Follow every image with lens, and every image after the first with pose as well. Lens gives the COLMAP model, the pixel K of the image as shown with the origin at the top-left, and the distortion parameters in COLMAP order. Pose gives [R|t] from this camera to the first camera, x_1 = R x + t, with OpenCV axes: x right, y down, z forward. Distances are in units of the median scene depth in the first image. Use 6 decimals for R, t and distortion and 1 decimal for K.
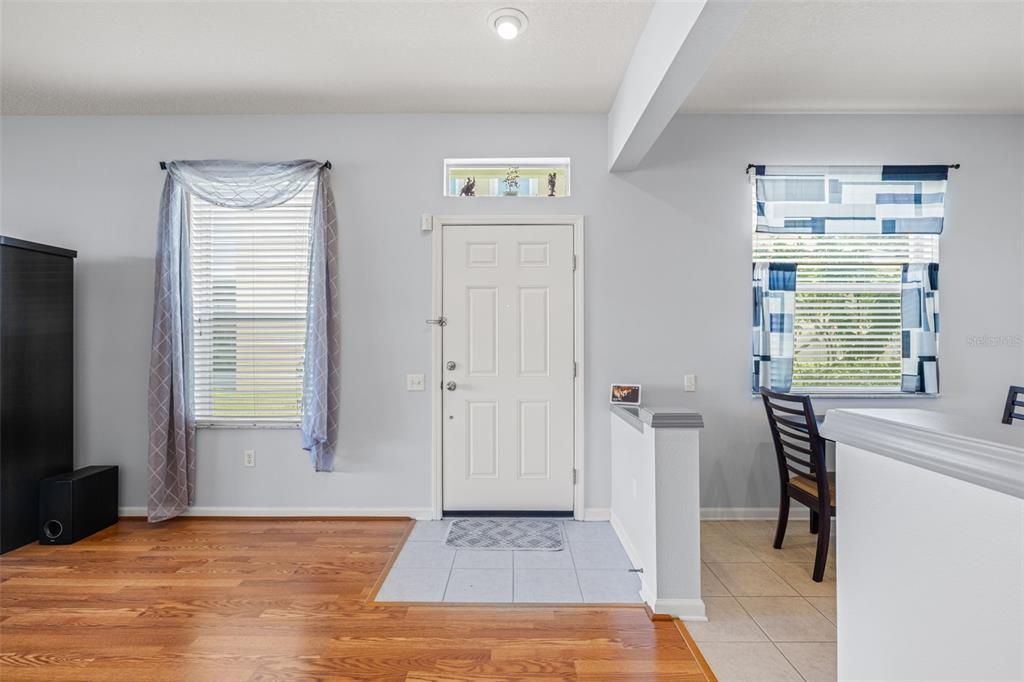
lens RADIAL K [[461.2, 0, 534.9], [0, 461.2, 339.9], [0, 0, 1]] dist [-0.003914, 0.002288]
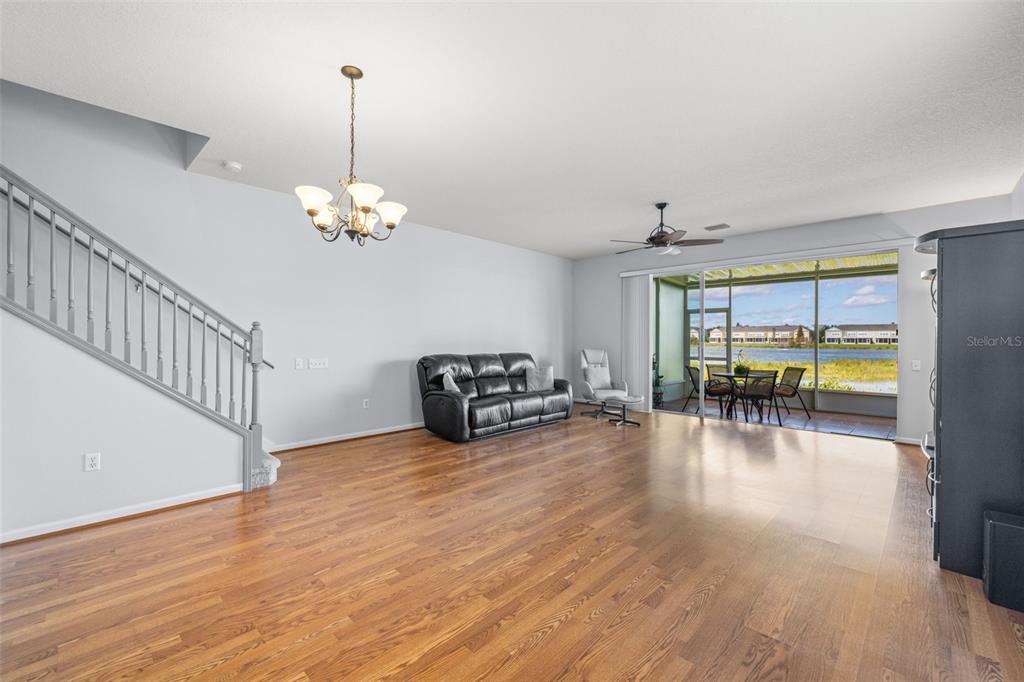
lens RADIAL K [[427.3, 0, 512.6], [0, 427.3, 339.9], [0, 0, 1]] dist [-0.003921, 0.000838]
pose [[-0.696471, -0.002383, -0.717581, 0.018355], [-0.000676, 0.999996, -0.002665, 0.000760], [0.717585, -0.001371, -0.696470, 0.834091]]
